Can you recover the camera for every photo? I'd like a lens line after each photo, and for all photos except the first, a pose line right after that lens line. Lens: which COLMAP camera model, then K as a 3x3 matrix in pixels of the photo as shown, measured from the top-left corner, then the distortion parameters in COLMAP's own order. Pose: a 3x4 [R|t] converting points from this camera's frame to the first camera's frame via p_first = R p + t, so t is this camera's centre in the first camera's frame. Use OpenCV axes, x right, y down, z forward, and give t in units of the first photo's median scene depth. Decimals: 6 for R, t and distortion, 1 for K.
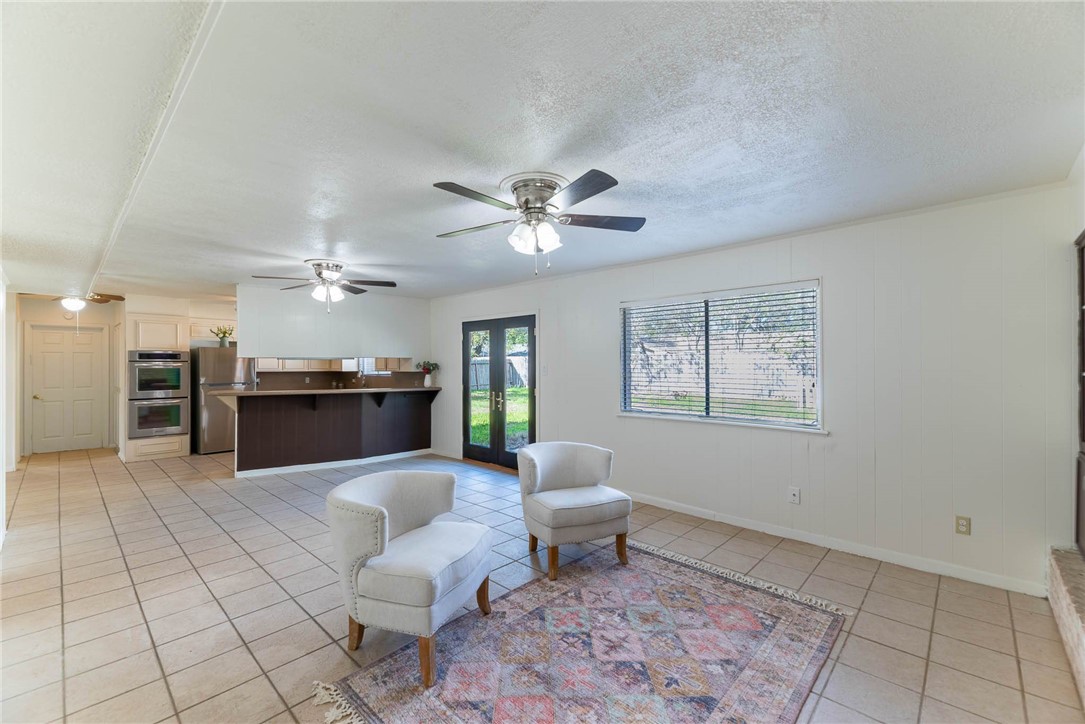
lens RADIAL K [[447.2, 0, 543.8], [0, 447.2, 361.8], [0, 0, 1]] dist [-0.000416, -0.000067]
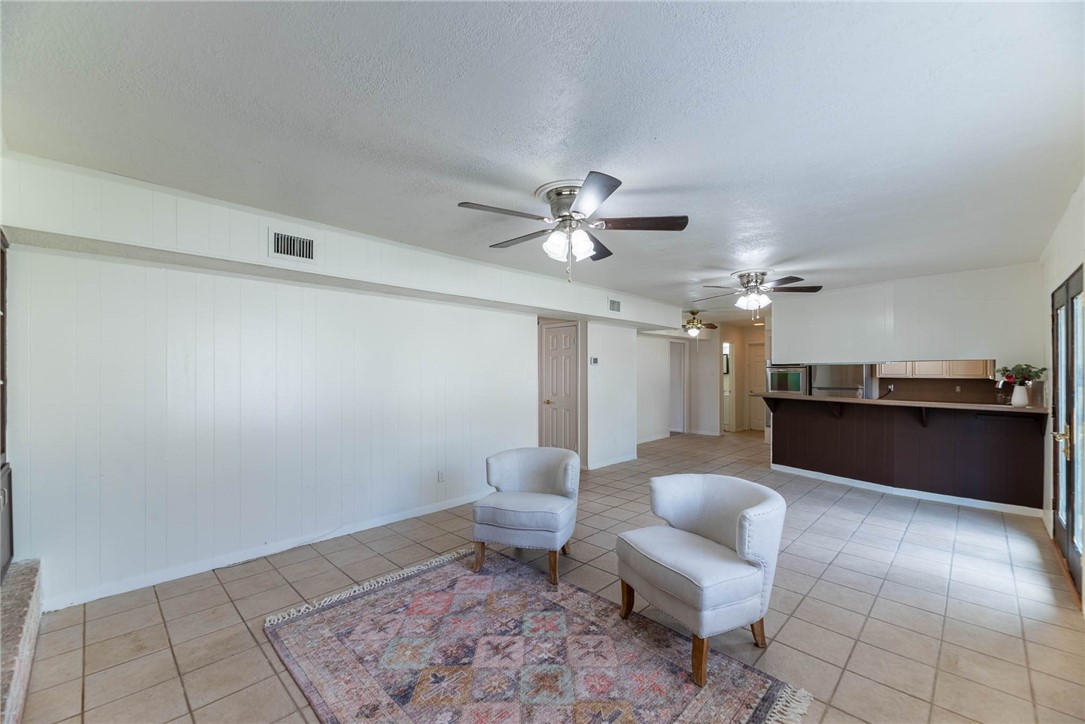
lens RADIAL K [[447.2, 0, 543.3], [0, 447.2, 364.7], [0, 0, 1]] dist [-0.000416, -0.000067]
pose [[-0.020727, -0.005517, -0.999770, 1.081453], [0.000755, 0.999984, -0.005534, 0.004758], [0.999785, -0.000869, -0.020722, 1.047712]]
